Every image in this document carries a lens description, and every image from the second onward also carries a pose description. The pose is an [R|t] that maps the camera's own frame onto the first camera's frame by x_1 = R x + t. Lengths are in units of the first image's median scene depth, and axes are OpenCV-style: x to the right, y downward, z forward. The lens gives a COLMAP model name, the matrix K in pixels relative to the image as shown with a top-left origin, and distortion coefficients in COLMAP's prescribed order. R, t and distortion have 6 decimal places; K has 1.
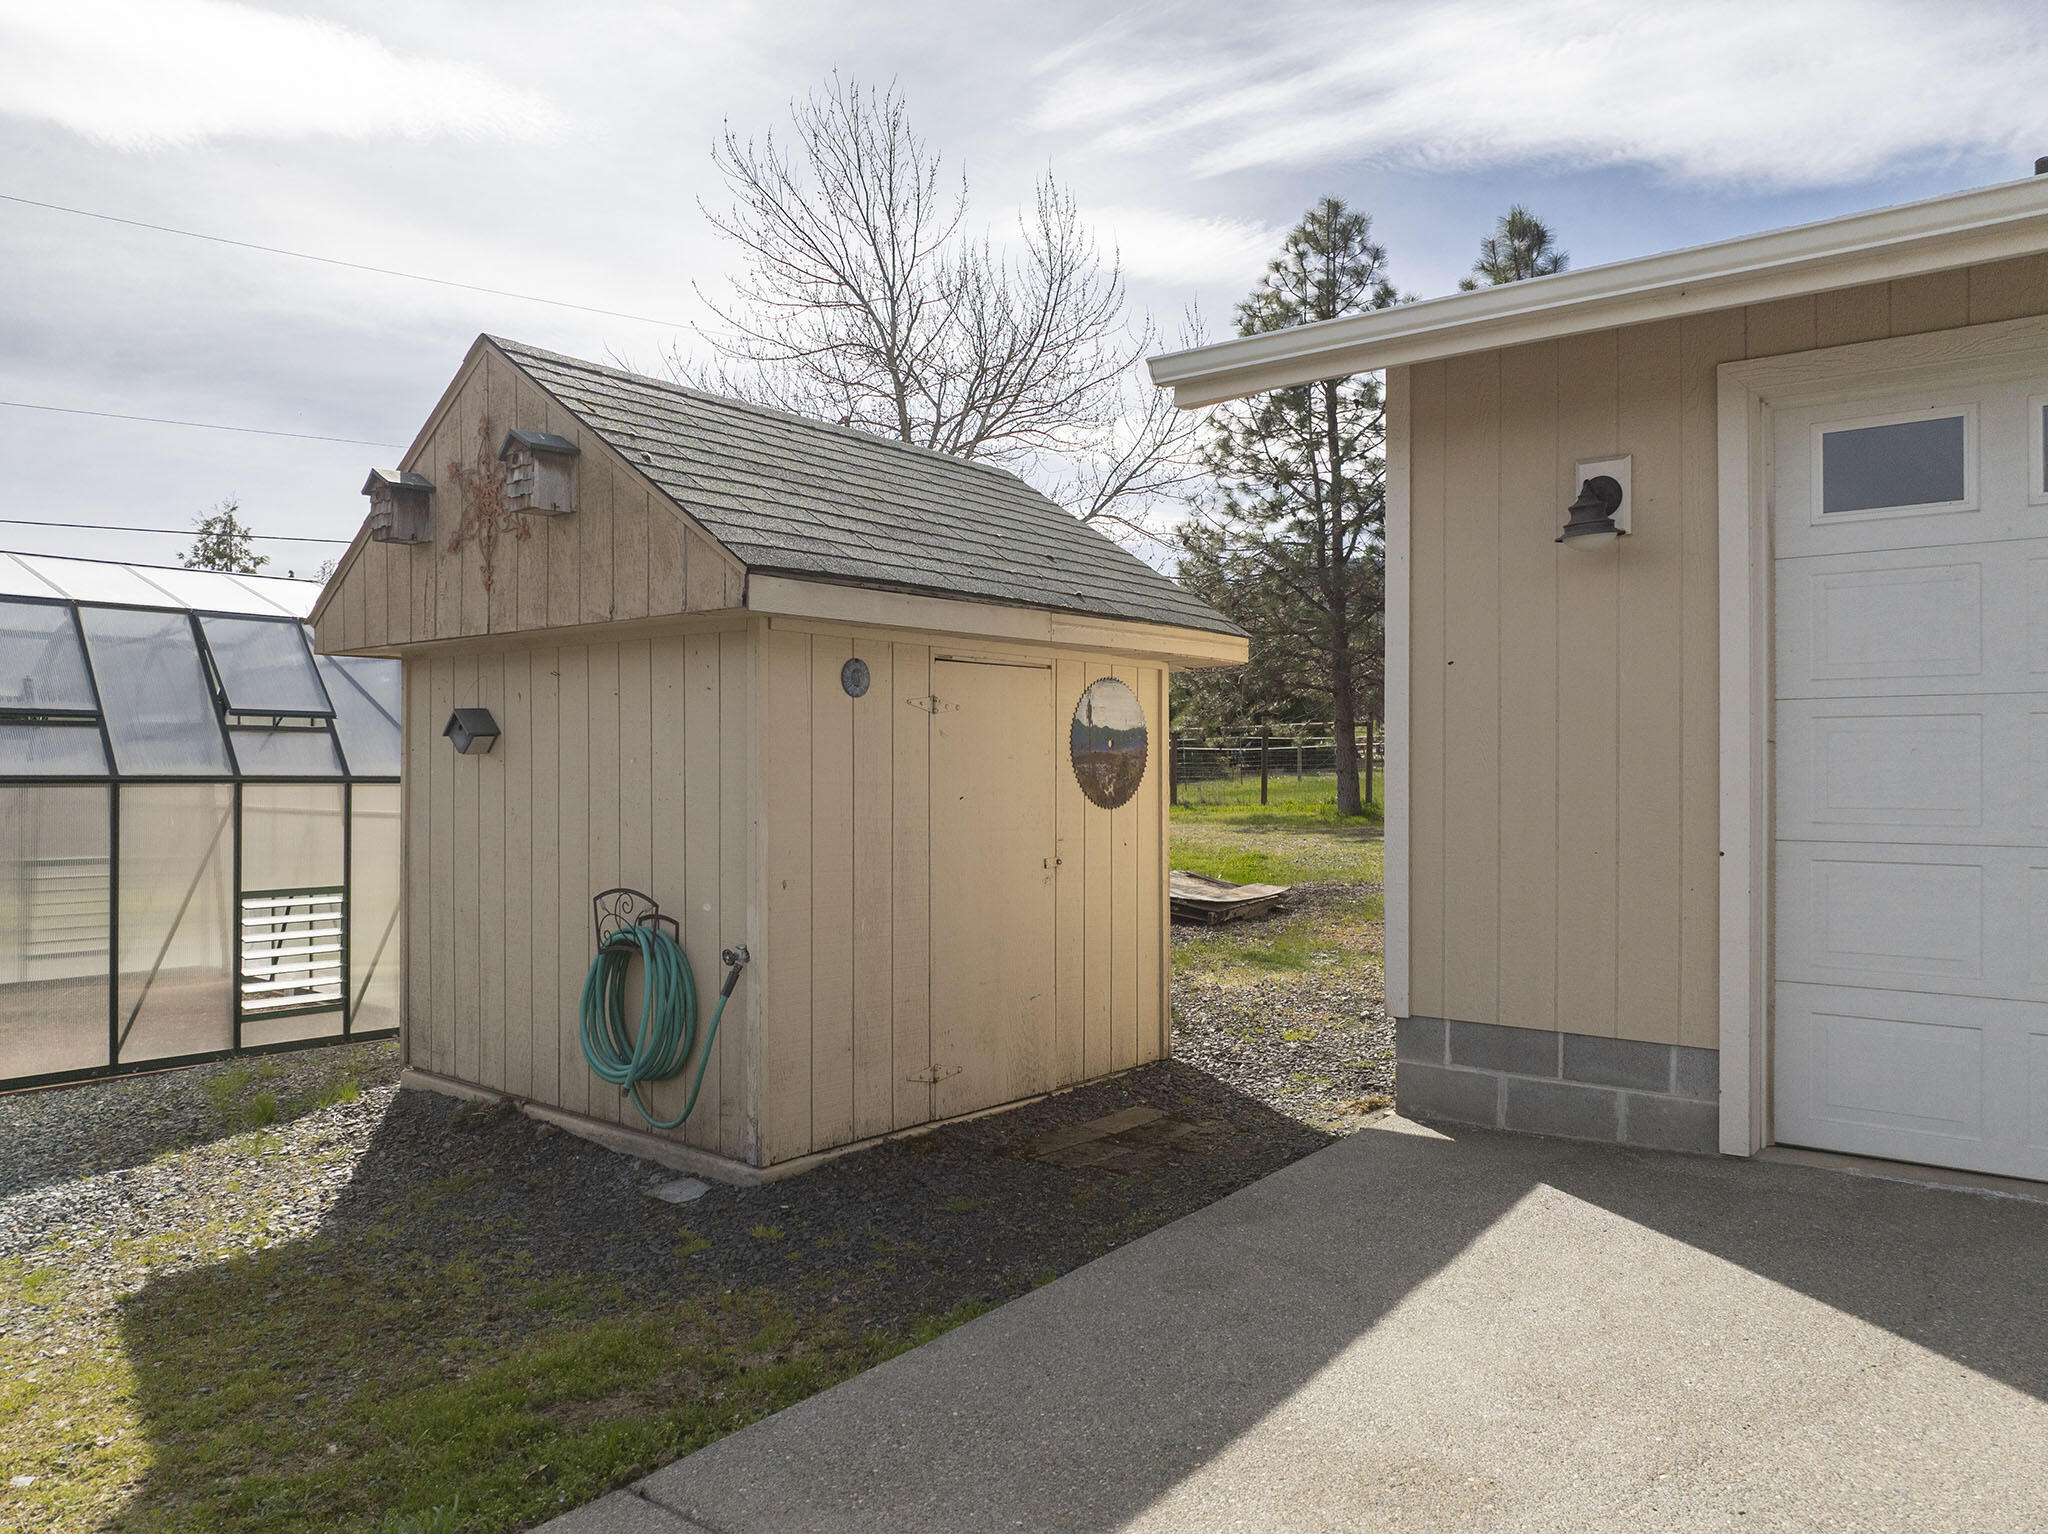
lens RADIAL K [[1446.1, 0, 1020.7], [0, 1446.1, 772.6], [0, 0, 1]] dist [-0.046521, 0.013529]
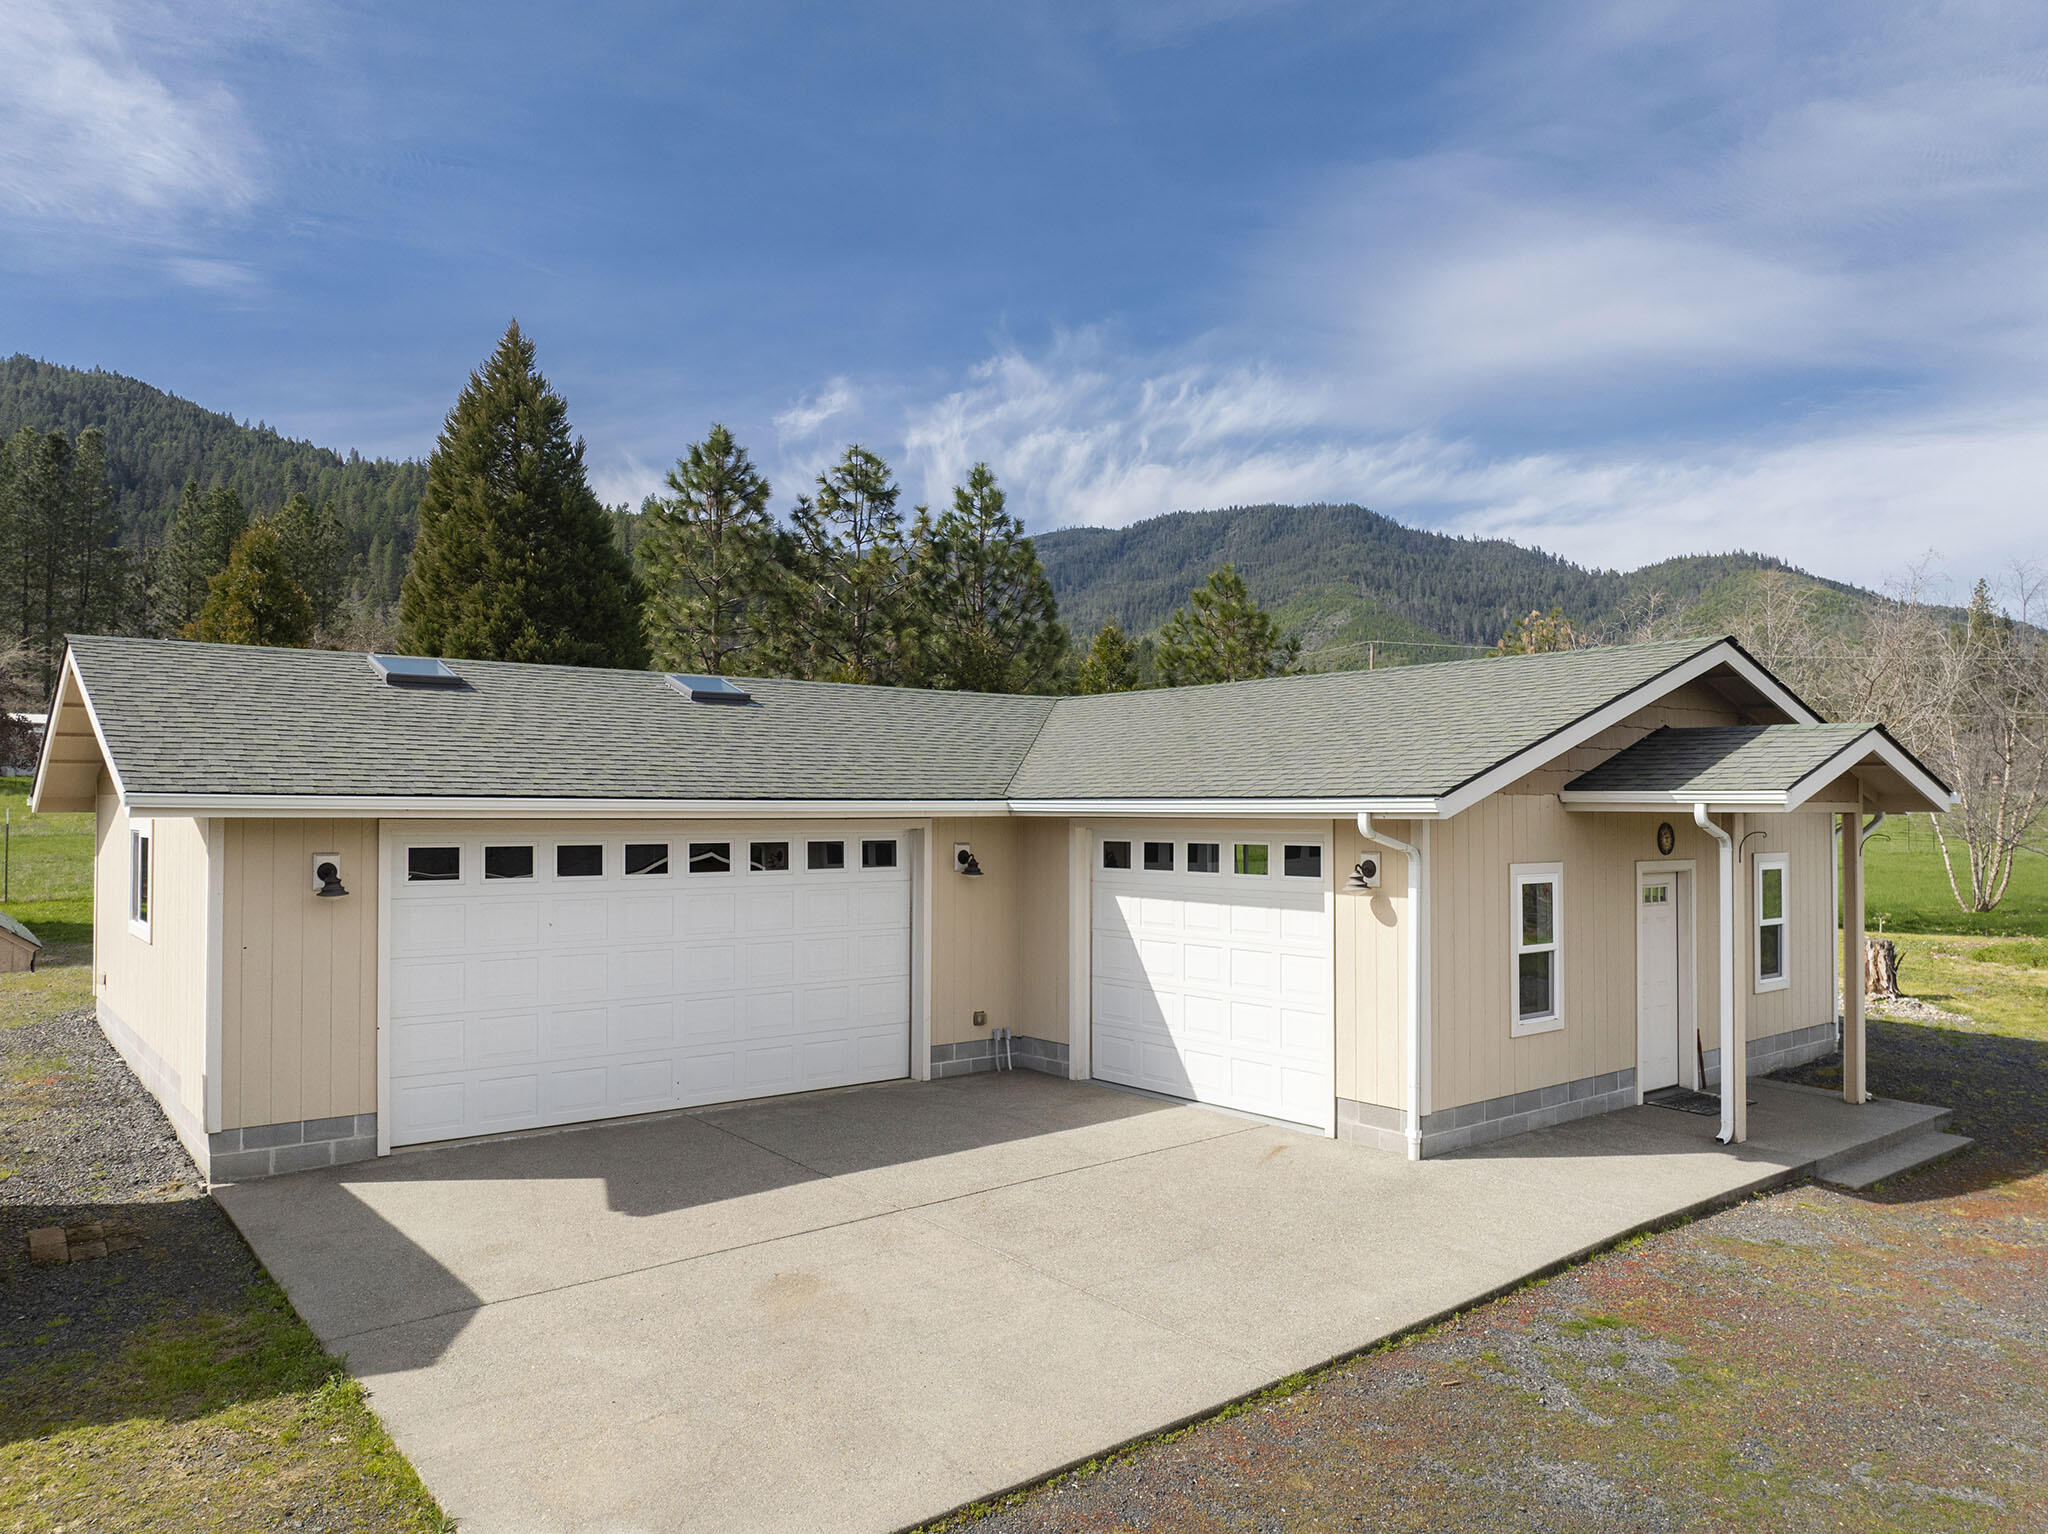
lens RADIAL K [[1442.9, 0, 1015.0], [0, 1442.9, 779.4], [0, 0, 1]] dist [-0.029204, -0.001105]
pose [[0.207111, 0.015562, 0.978194, -1.483407], [-0.001664, 0.999878, -0.015555, -0.294146], [-0.978316, 0.001594, 0.207111, -0.474997]]
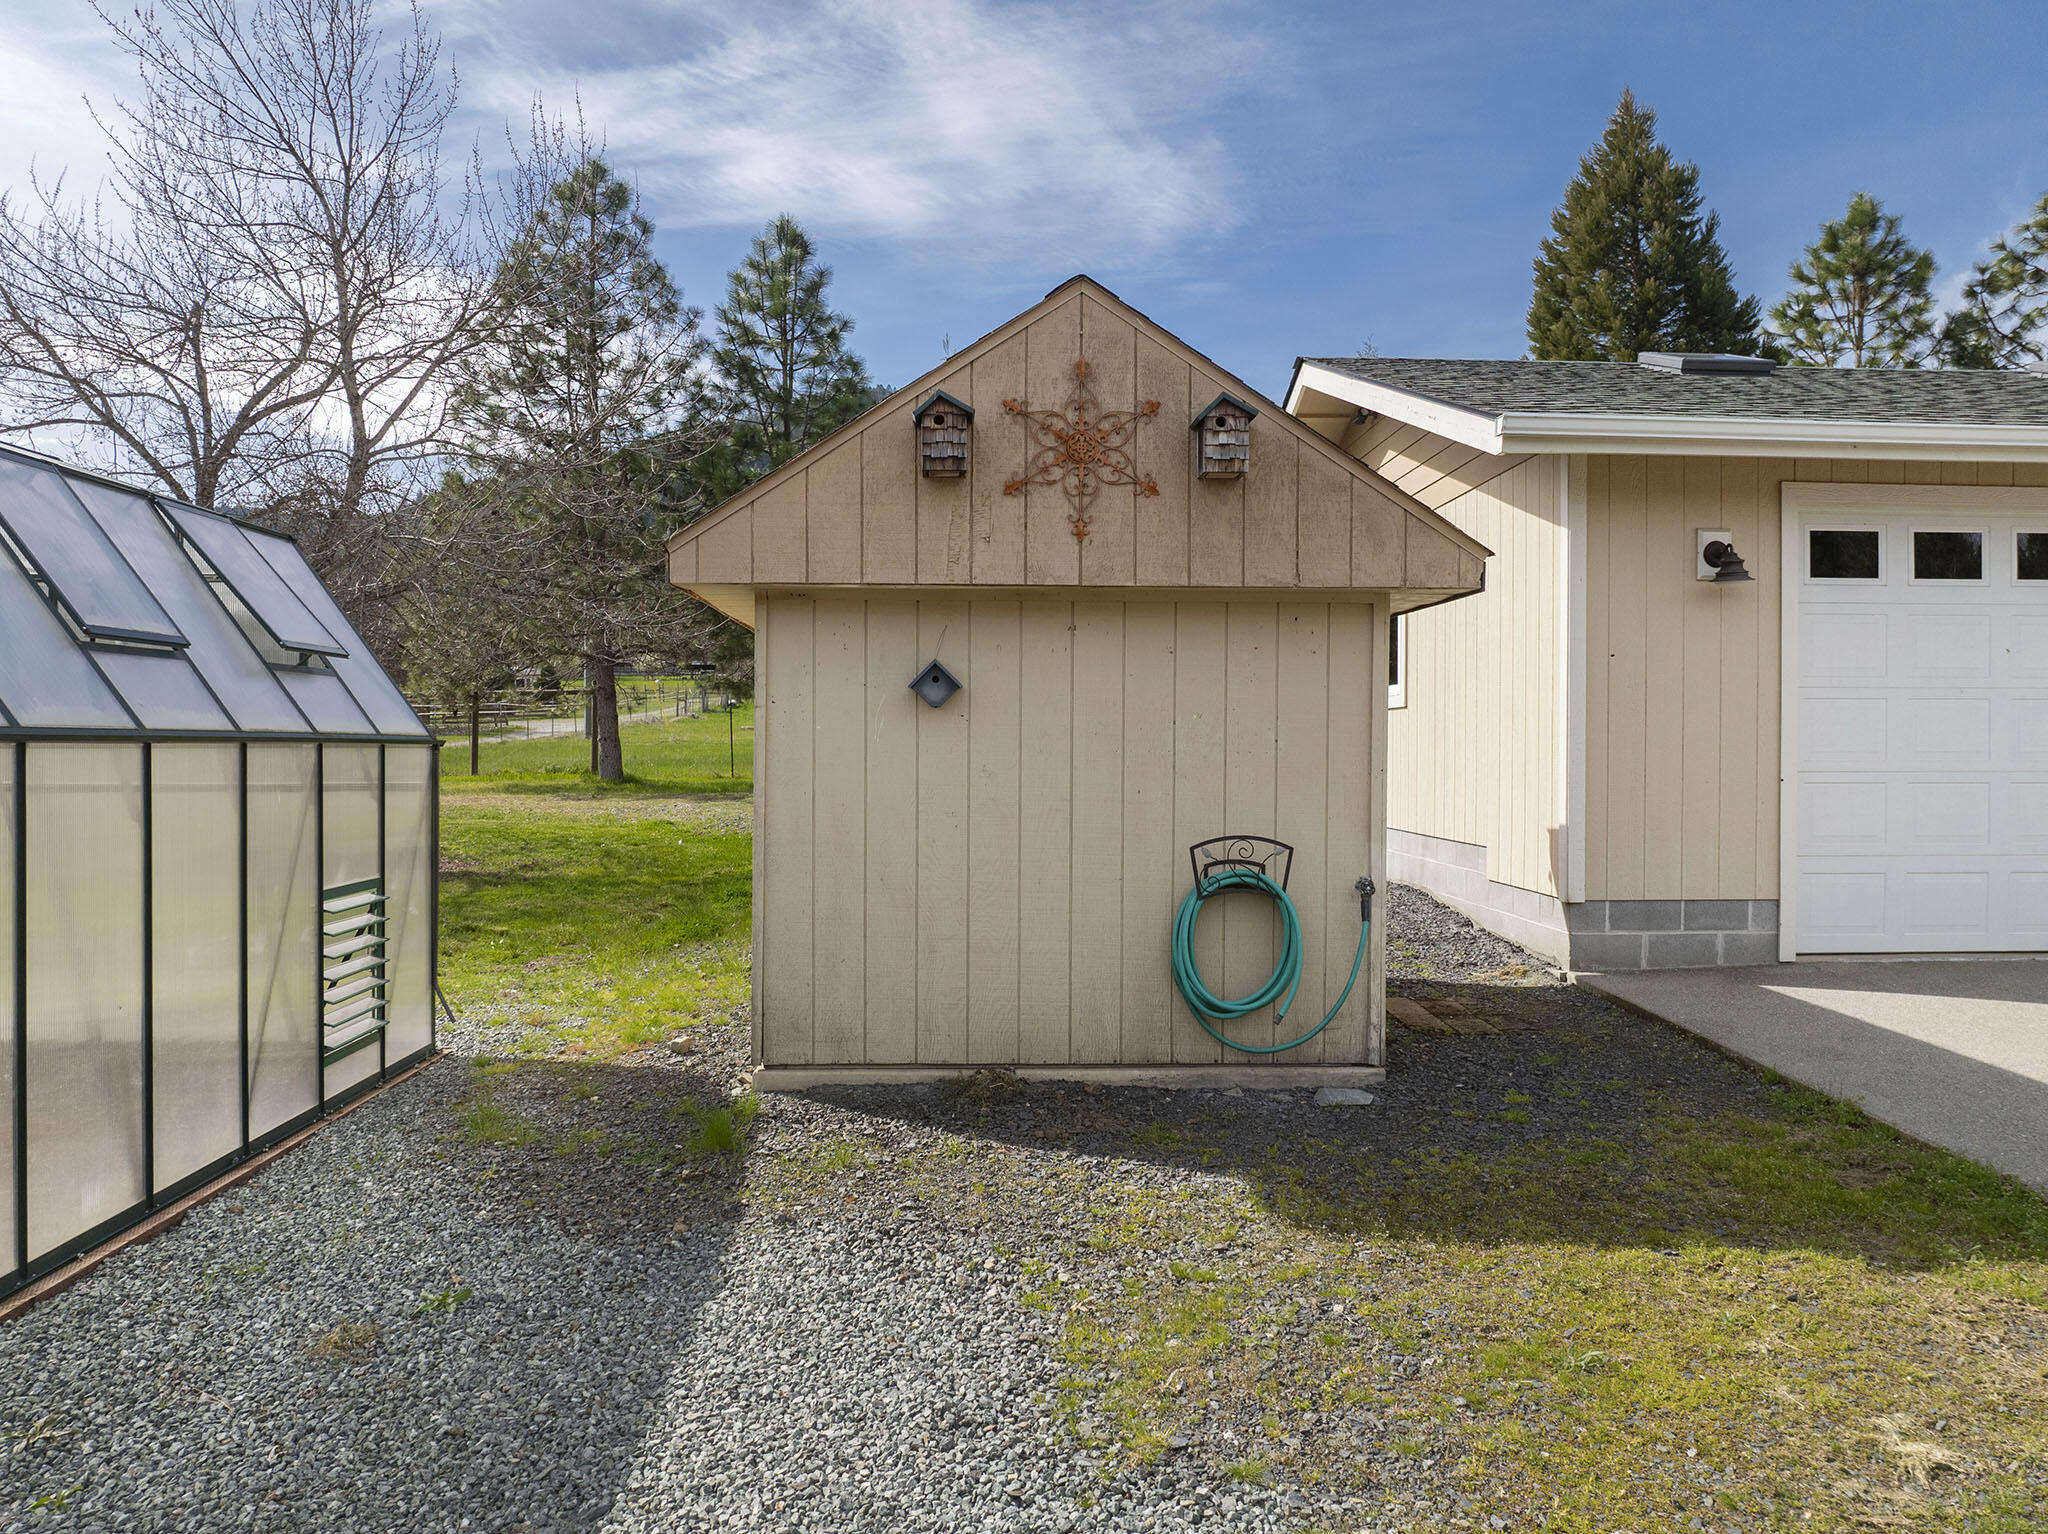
lens RADIAL K [[1451.0, 0, 1018.5], [0, 1451.0, 764.9], [0, 0, 1]] dist [-0.041782, 0.009347]
pose [[0.749896, -0.010392, 0.661474, -1.170075], [0.001304, 0.999898, 0.014230, 0.013570], [-0.661555, -0.009808, 0.749833, 0.316505]]
